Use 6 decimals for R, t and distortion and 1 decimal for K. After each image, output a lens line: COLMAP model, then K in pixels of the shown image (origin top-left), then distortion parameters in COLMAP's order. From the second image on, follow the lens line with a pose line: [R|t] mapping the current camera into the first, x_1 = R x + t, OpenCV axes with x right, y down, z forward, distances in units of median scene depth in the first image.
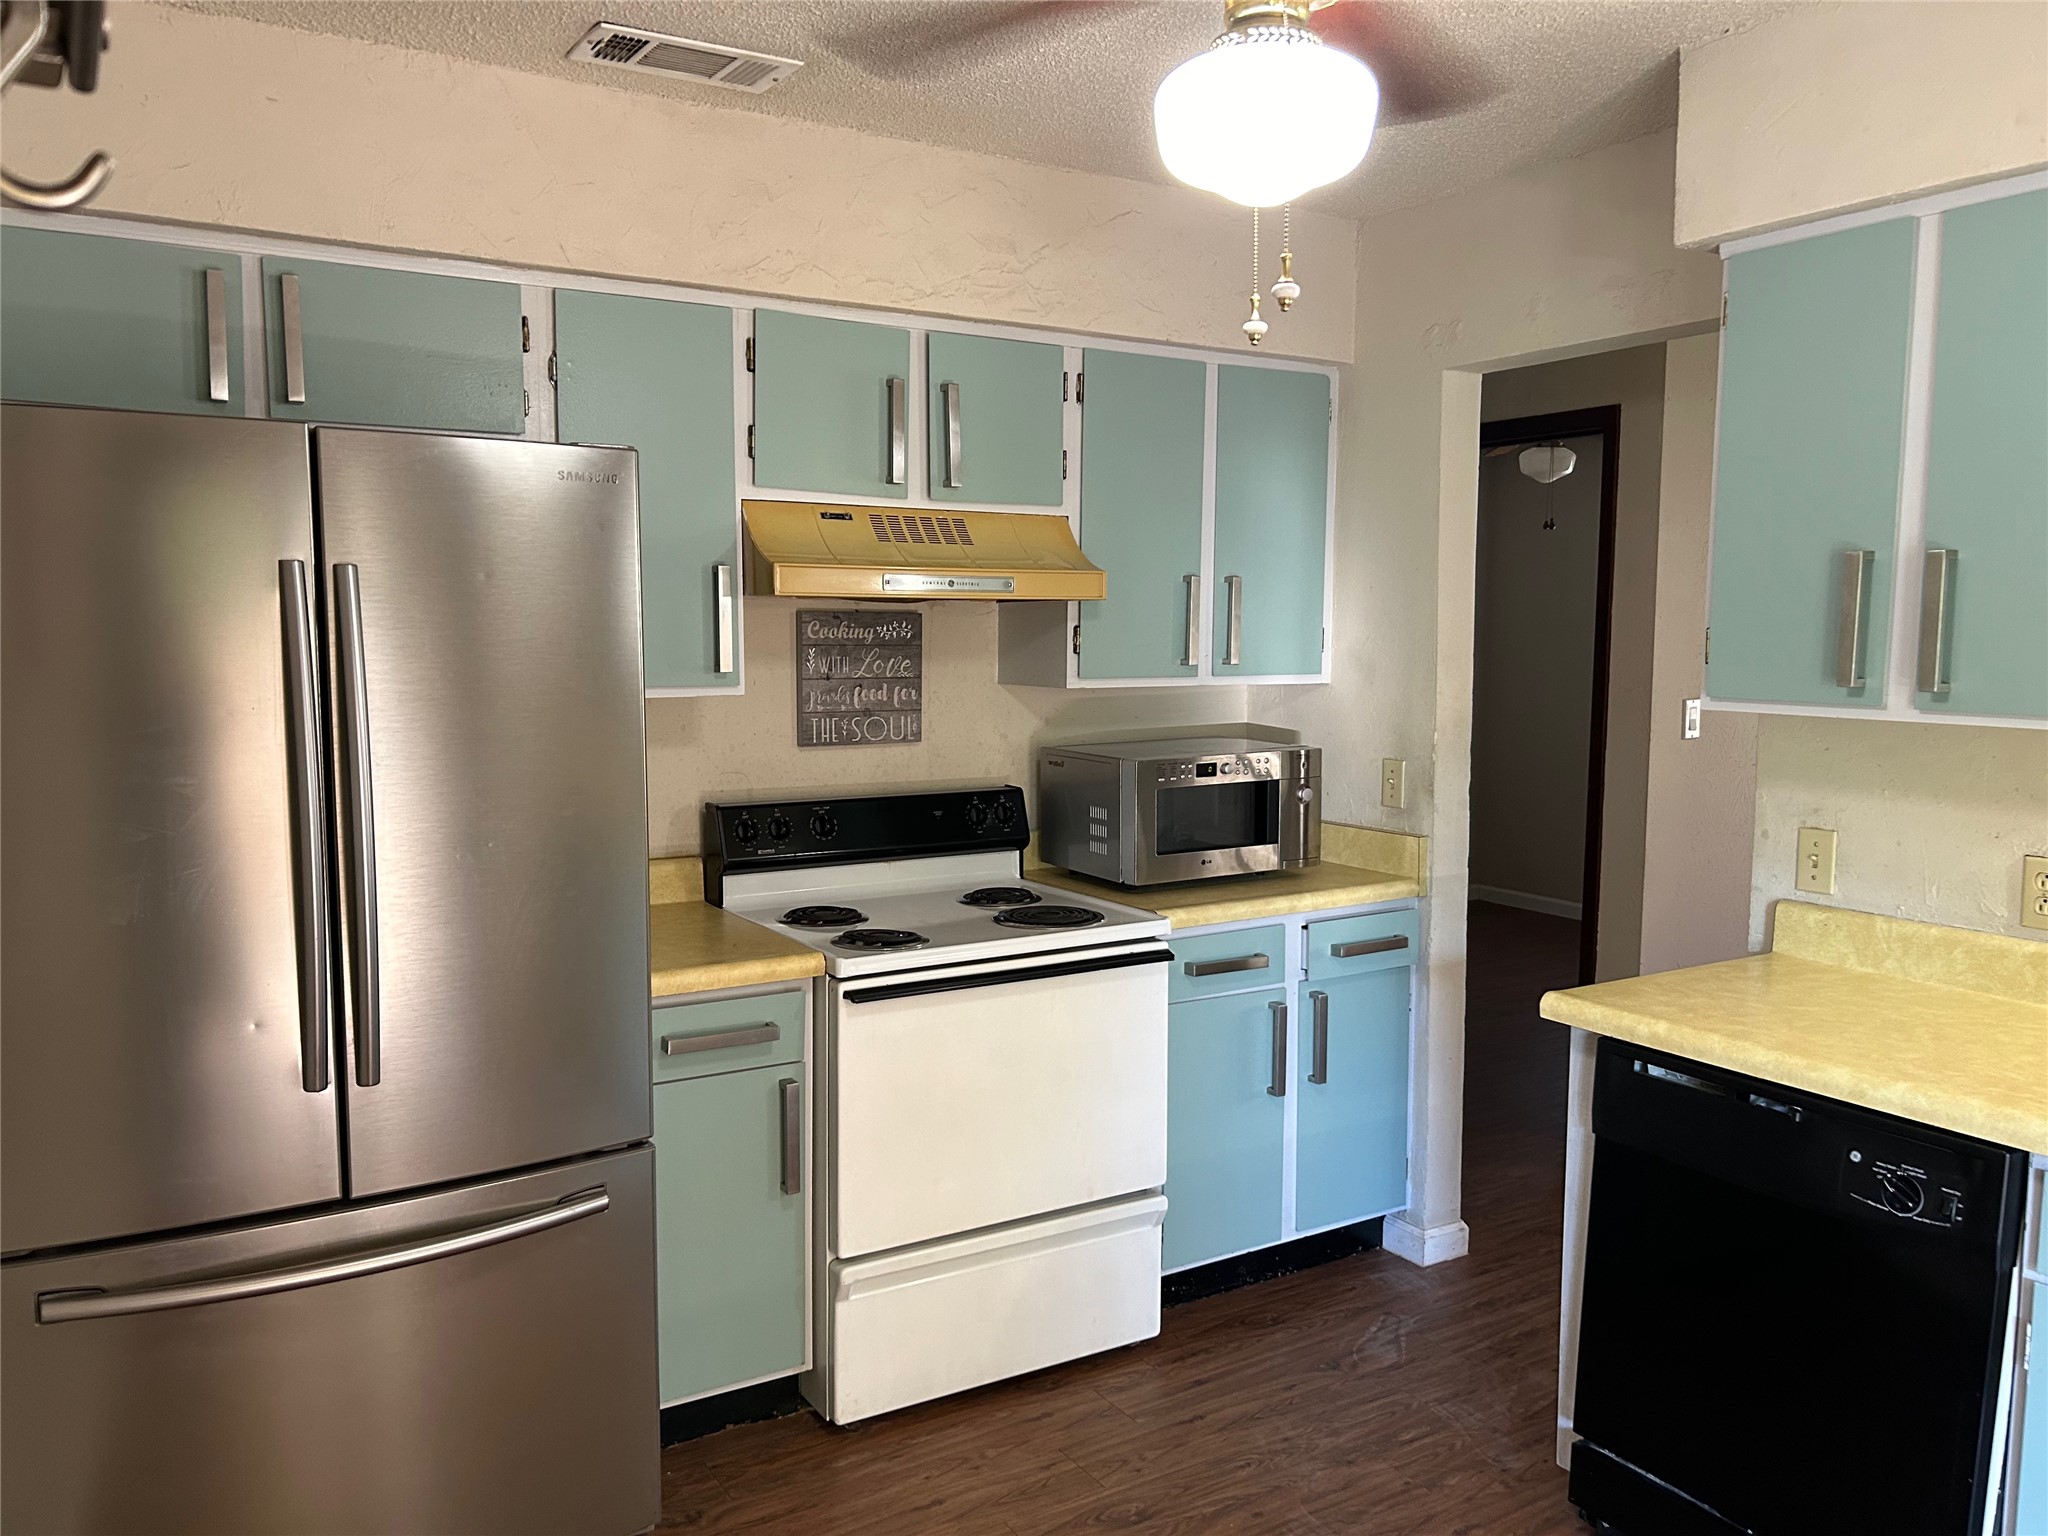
lens RADIAL K [[1586.4, 0, 1024.0], [0, 1586.4, 768.0], [0, 0, 1]] dist [0.085119, -0.000505]
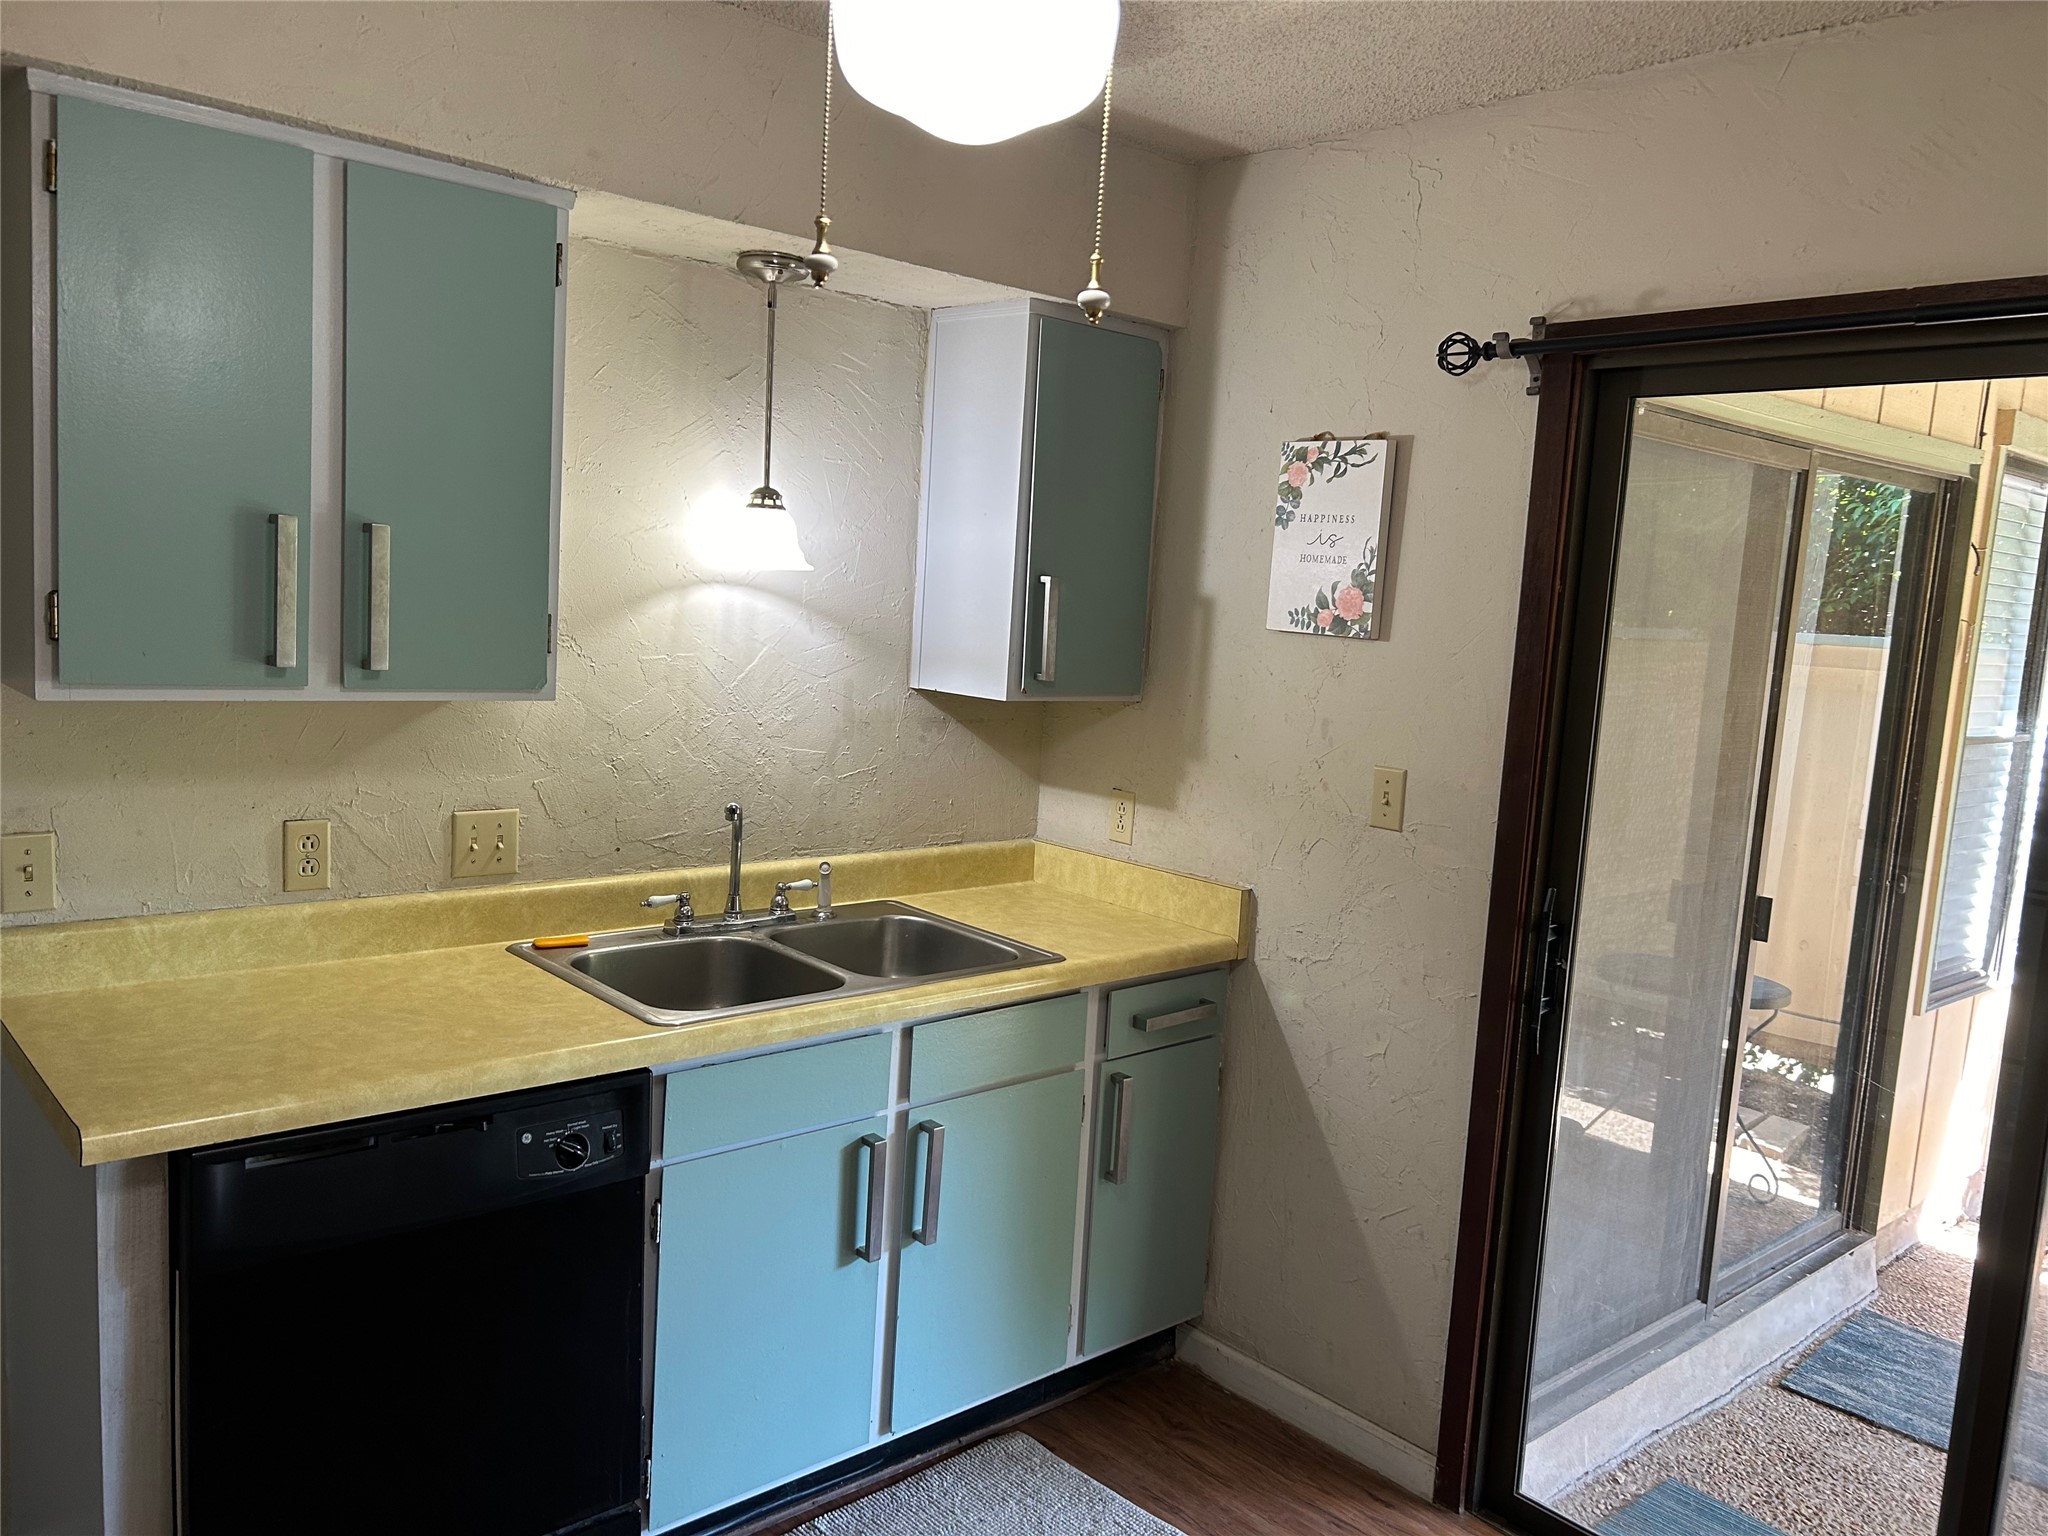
lens RADIAL K [[1533.0, 0, 1024.0], [0, 1533.0, 768.0], [0, 0, 1]] dist [-0.002399, -0.004156]
pose [[-0.170339, -0.132449, 0.976444, -0.374867], [0.033893, 0.989552, 0.140139, -0.095202], [-0.984802, 0.056966, -0.164070, 0.716180]]
